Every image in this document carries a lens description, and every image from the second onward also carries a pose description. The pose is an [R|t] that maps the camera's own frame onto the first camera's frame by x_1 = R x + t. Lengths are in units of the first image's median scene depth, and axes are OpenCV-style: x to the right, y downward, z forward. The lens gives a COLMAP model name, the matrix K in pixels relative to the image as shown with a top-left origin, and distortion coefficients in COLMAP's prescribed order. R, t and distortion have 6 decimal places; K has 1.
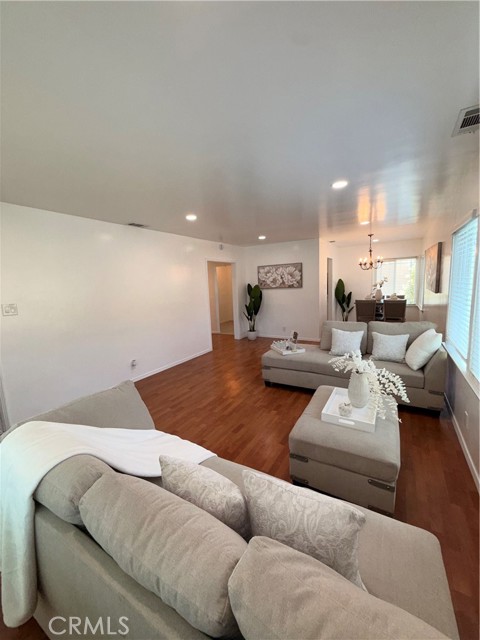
lens RADIAL K [[255.2, 0, 242.1], [0, 255.2, 320.3], [0, 0, 1]] dist [-0.005765, -0.000012]
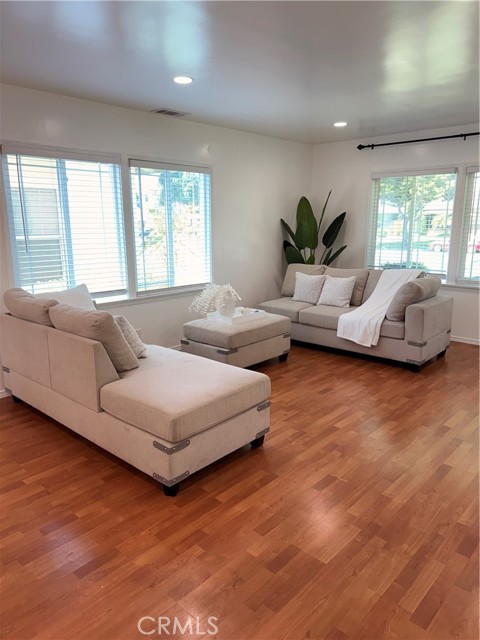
lens RADIAL K [[460.5, 0, 238.6], [0, 460.5, 317.0], [0, 0, 1]] dist [0.054668, -0.020037]
pose [[-0.977297, 0.005259, 0.211808, -0.027643], [0.078346, 0.937804, 0.338208, -0.156749], [-0.196856, 0.347124, -0.916926, 1.121468]]
